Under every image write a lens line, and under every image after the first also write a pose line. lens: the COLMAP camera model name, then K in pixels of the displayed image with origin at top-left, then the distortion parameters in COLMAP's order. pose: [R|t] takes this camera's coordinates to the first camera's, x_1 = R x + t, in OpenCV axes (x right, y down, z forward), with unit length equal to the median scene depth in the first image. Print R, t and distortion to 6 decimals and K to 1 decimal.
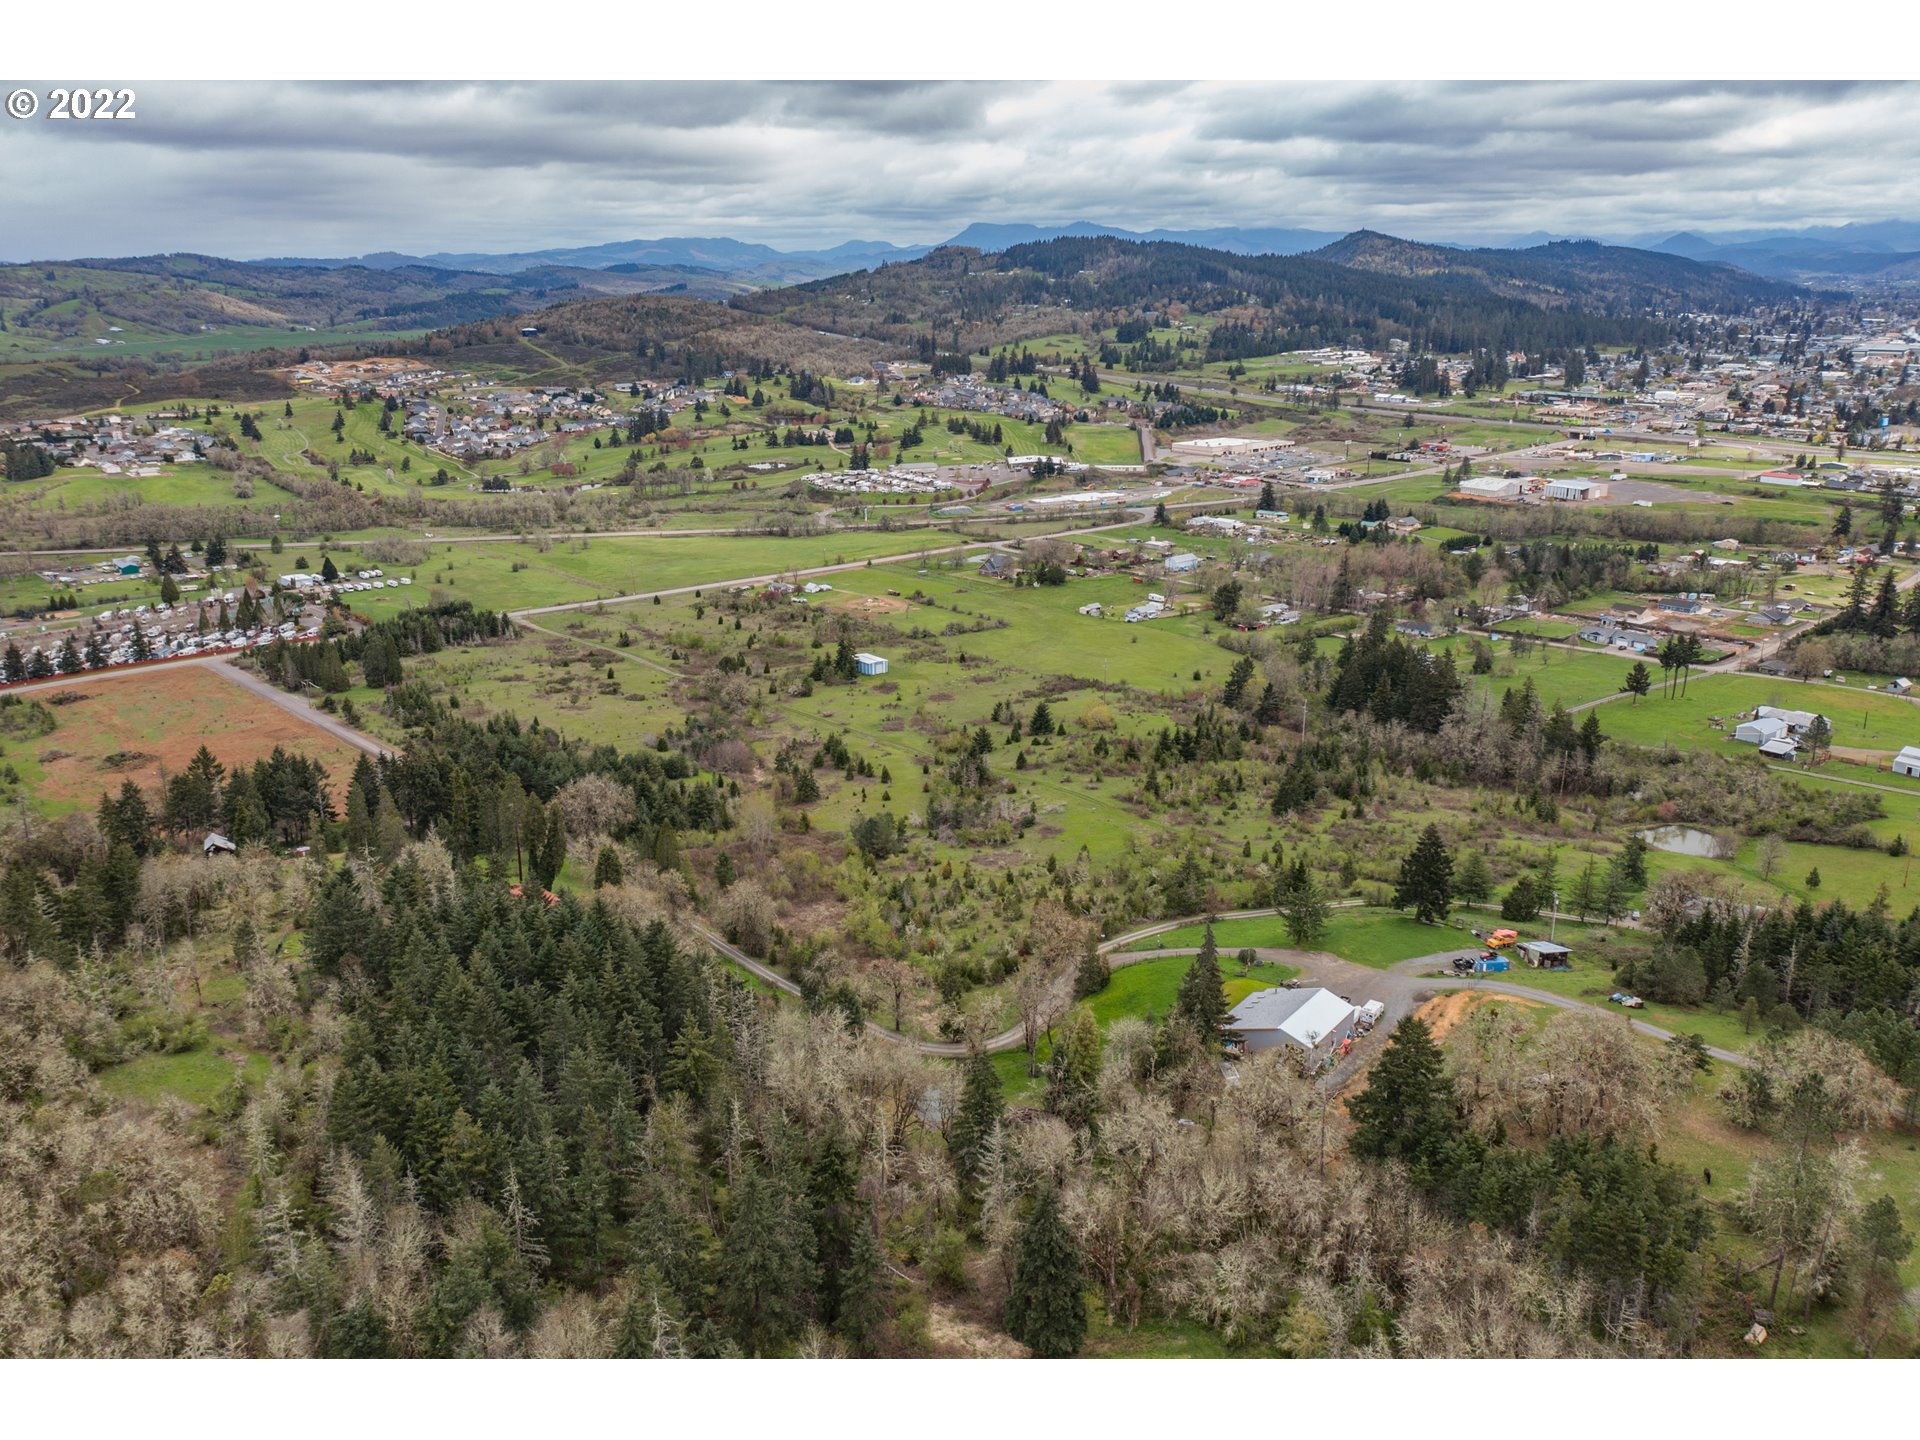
lens RADIAL K [[1501.6, 0, 960.0], [0, 1501.6, 720.0], [0, 0, 1]] dist [-0.032010, 0.031522]
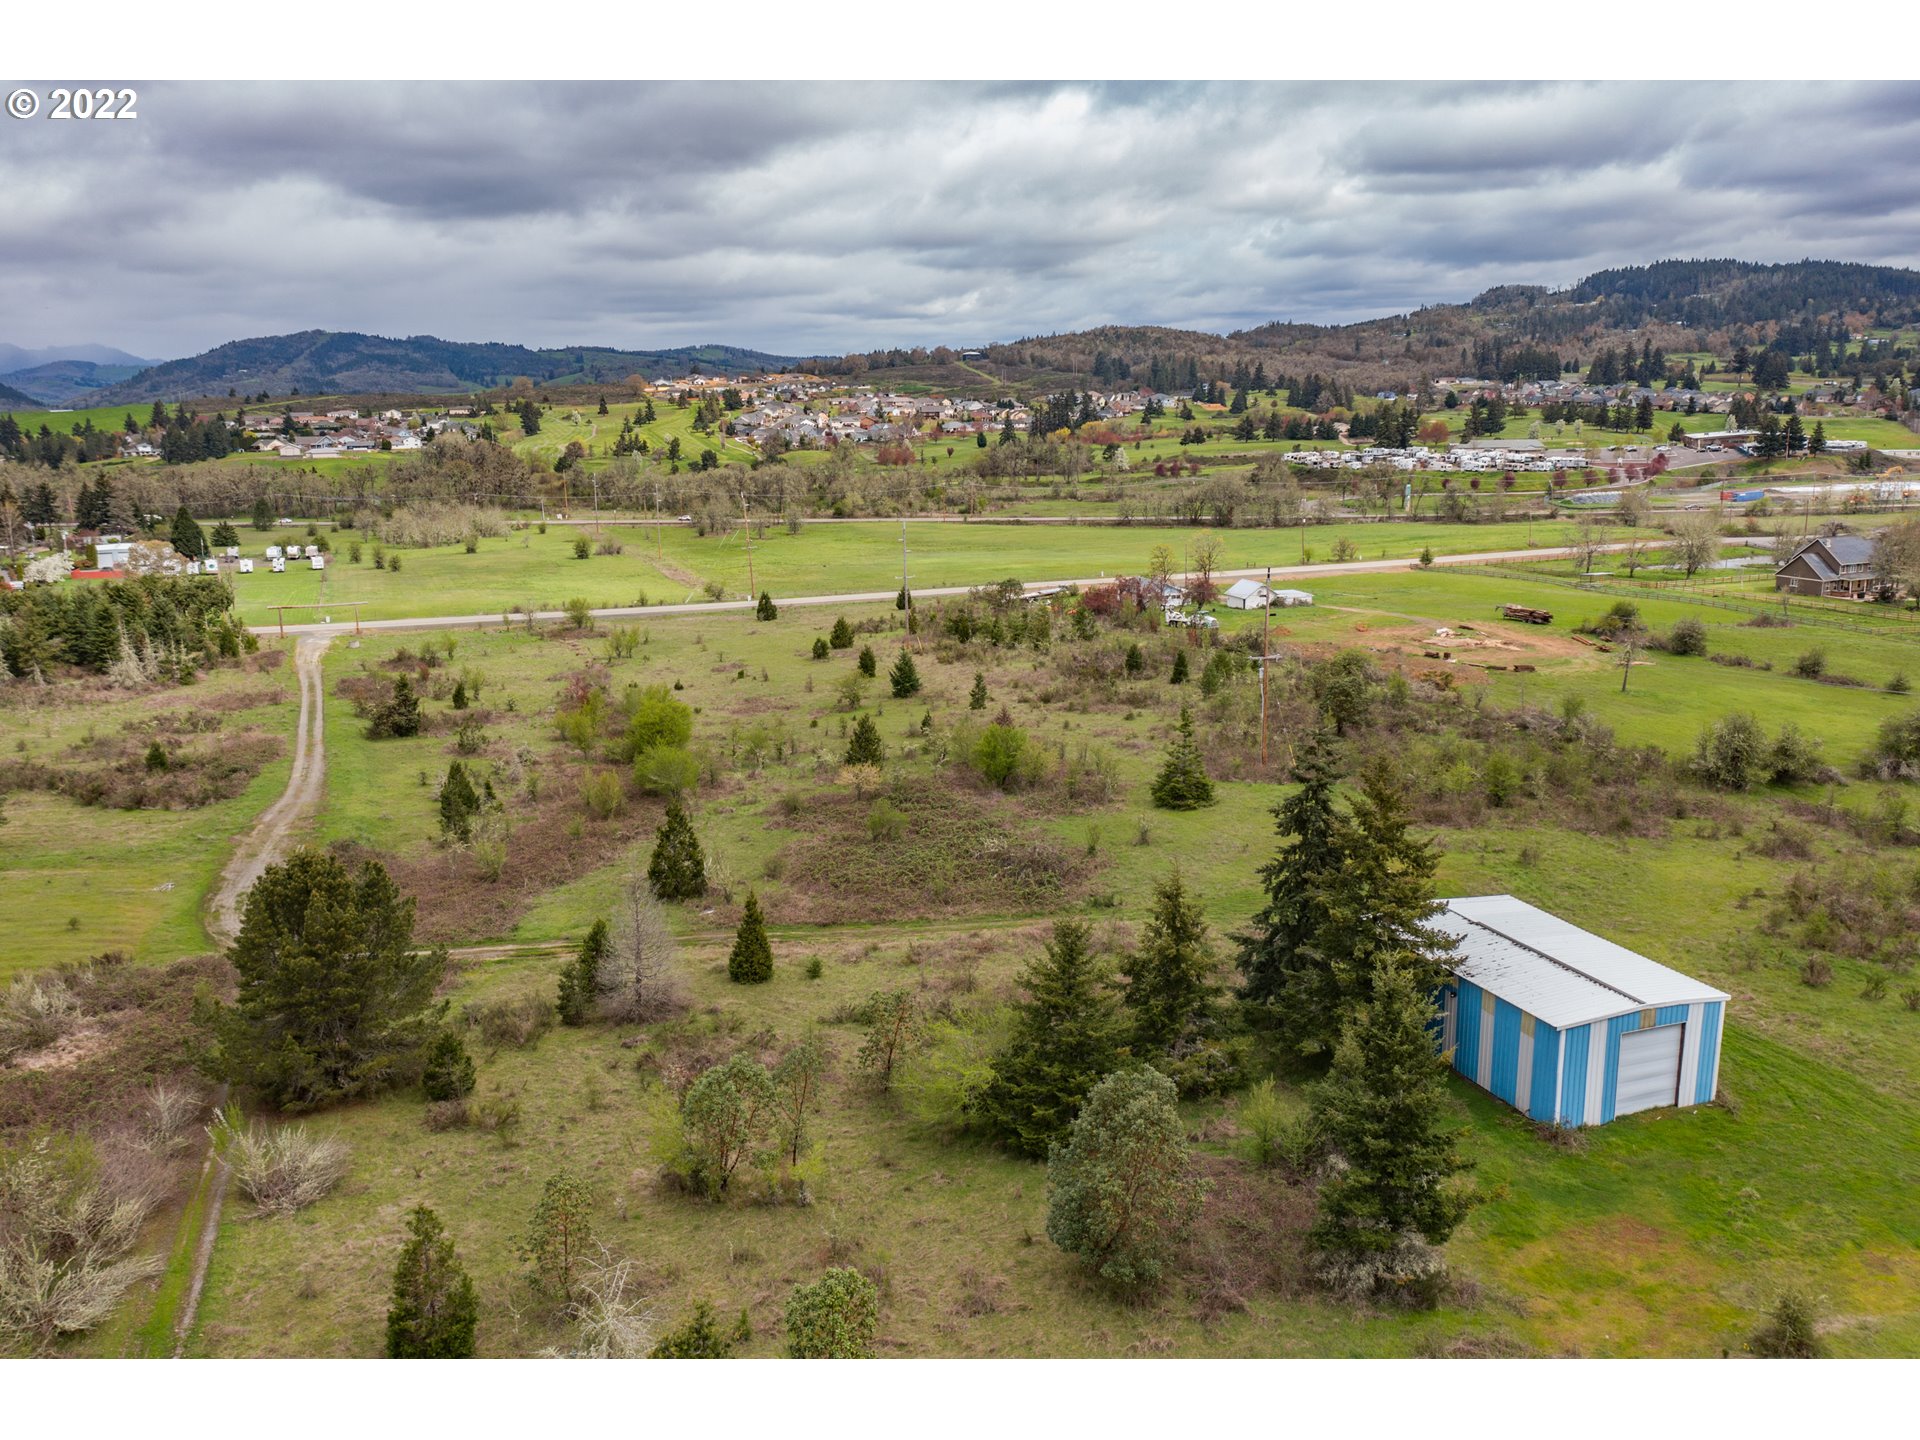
lens RADIAL K [[1498.8, 0, 960.0], [0, 1498.8, 720.0], [0, 0, 1]] dist [-0.017839, -0.004905]
pose [[0.944461, 0.056883, -0.323664, -0.038096], [-0.080377, 0.994976, -0.059678, -0.027658], [0.318644, 0.082379, 0.944288, 0.497444]]
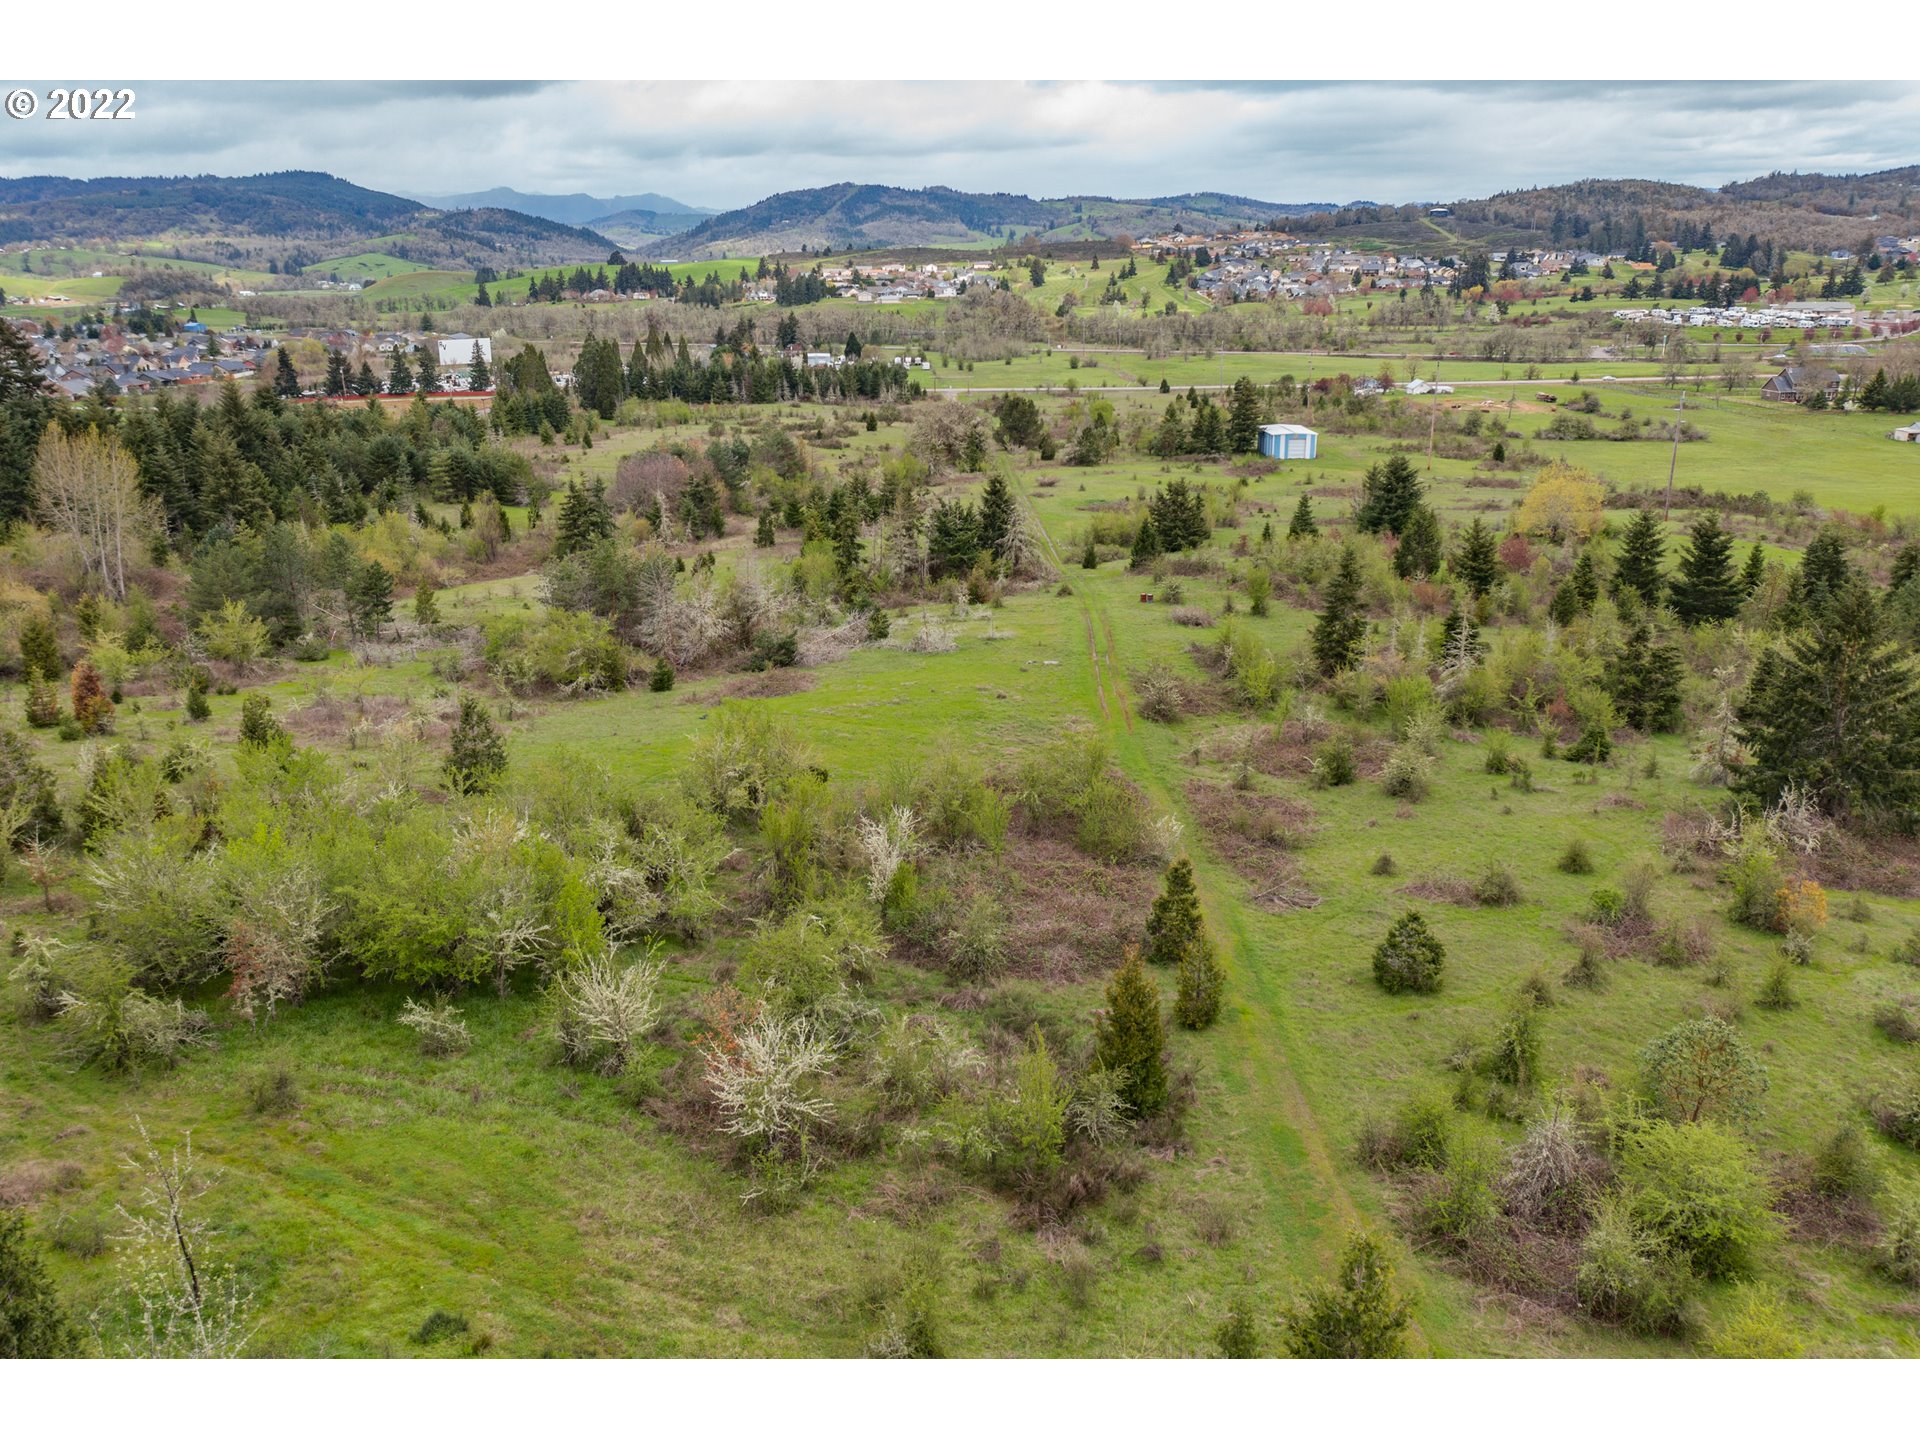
lens RADIAL K [[1501.6, 0, 960.0], [0, 1501.6, 720.0], [0, 0, 1]] dist [-0.032010, 0.031522]
pose [[0.795052, 0.171514, -0.581787, 0.091149], [-0.158952, 0.984581, 0.073042, 0.020138], [0.585344, 0.034404, 0.810055, 0.302226]]
